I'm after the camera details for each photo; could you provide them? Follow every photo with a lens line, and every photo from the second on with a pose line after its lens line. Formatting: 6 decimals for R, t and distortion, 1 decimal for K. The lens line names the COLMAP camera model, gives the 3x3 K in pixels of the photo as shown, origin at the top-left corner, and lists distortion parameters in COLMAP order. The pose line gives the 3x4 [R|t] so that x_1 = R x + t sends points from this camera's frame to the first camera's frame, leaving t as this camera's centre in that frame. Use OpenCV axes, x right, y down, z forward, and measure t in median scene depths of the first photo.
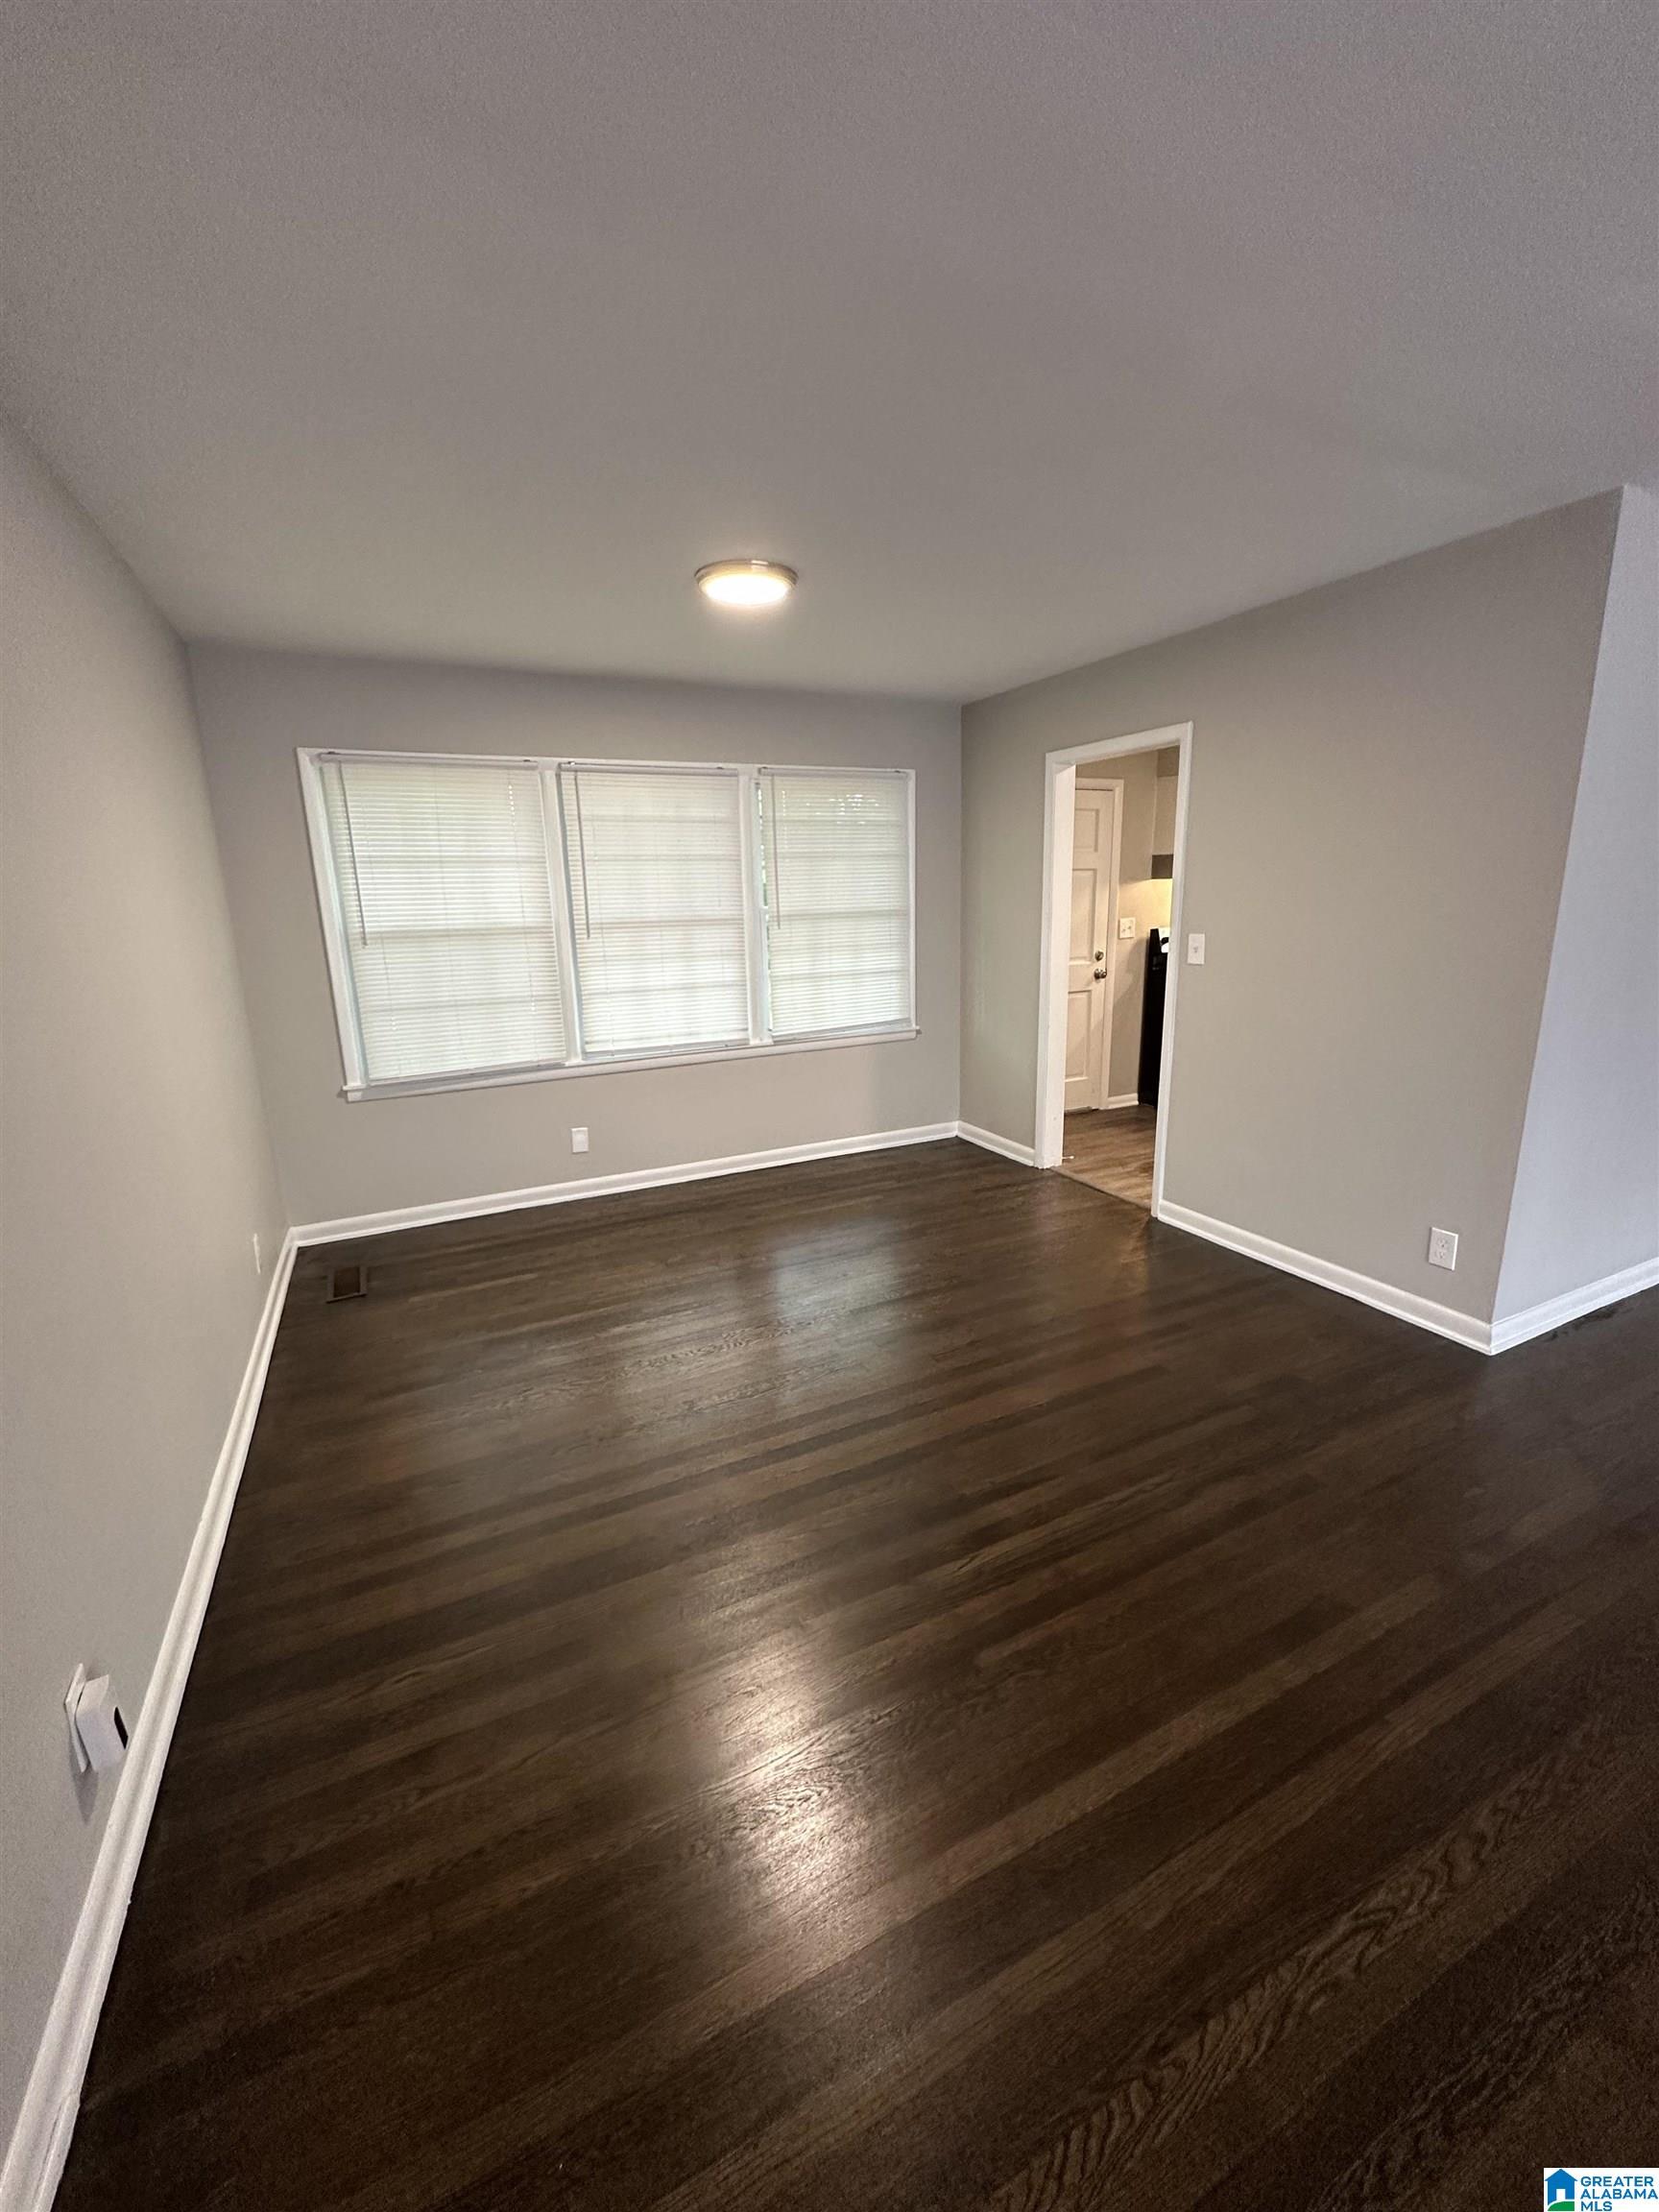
lens RADIAL K [[880.7, 0, 832.7], [0, 880.7, 1108.2], [0, 0, 1]] dist [-0.004074, 0.002964]
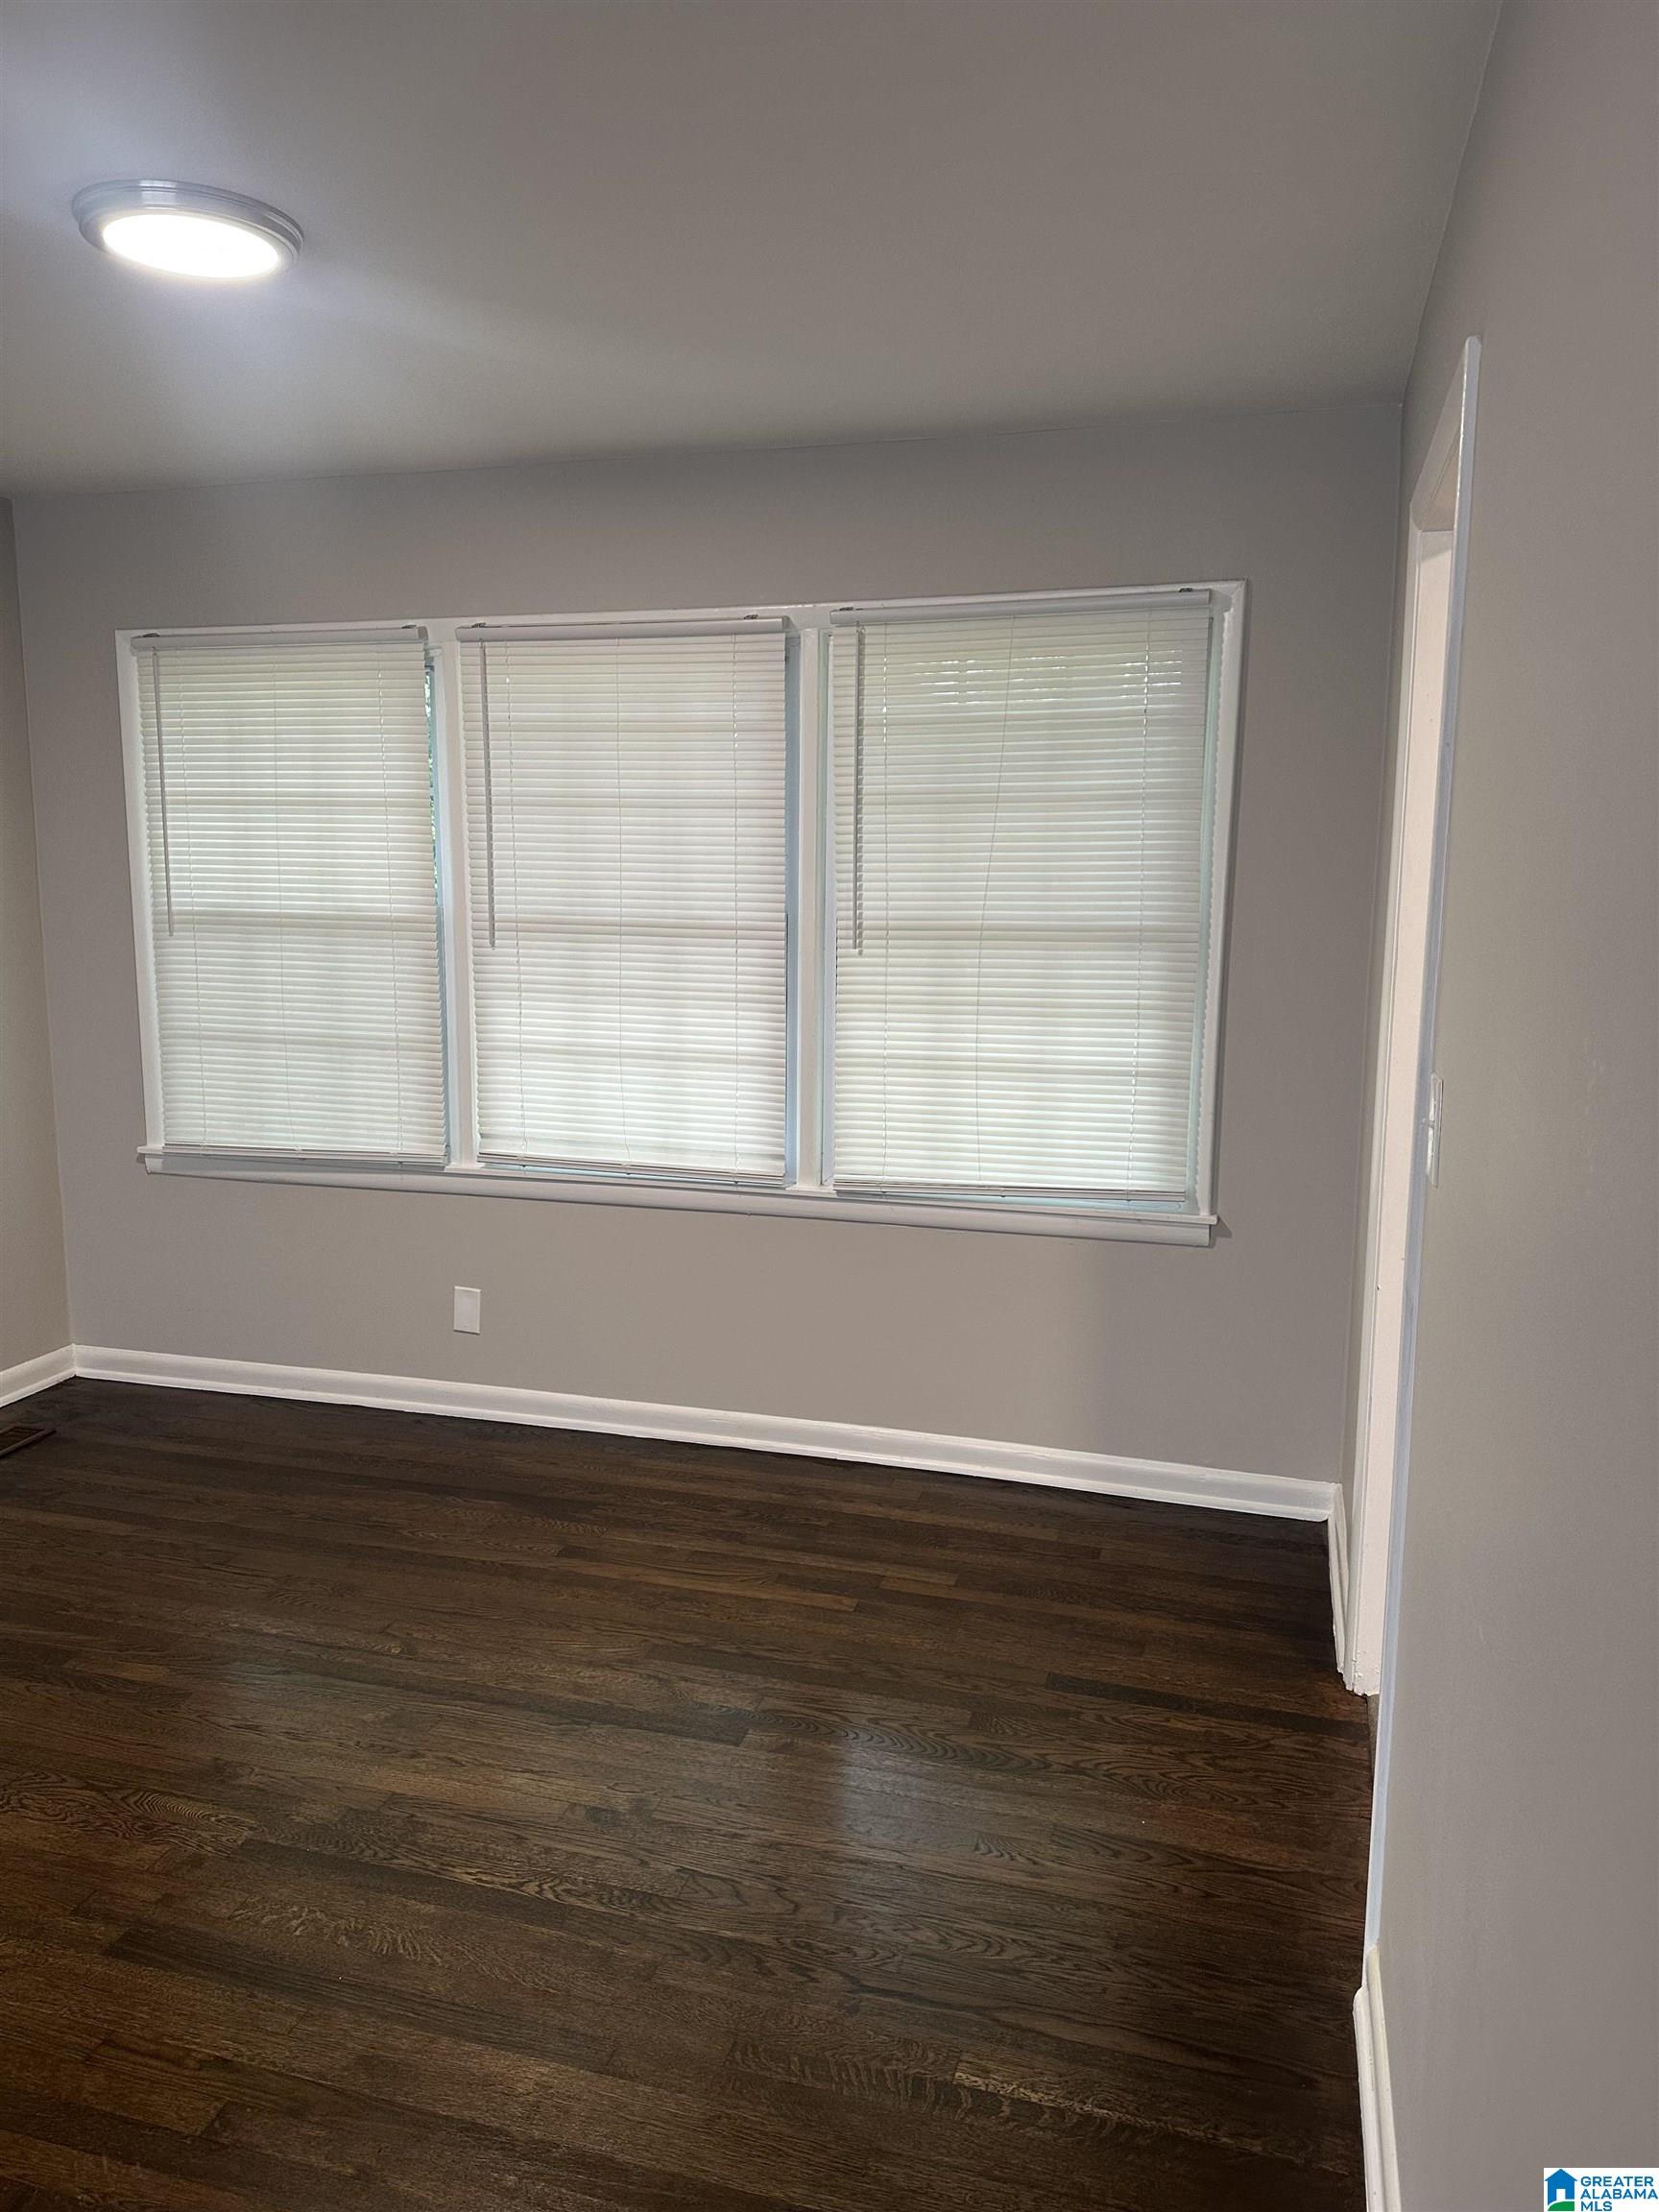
lens RADIAL K [[1549.5, 0, 834.0], [0, 1549.5, 1110.4], [0, 0, 1]] dist [0.105574, -0.137719]
pose [[0.739132, 0.136488, -0.659587, 0.522926], [-0.186124, 0.982512, -0.005259, -0.127689], [0.647334, 0.126653, 0.751610, 0.428644]]
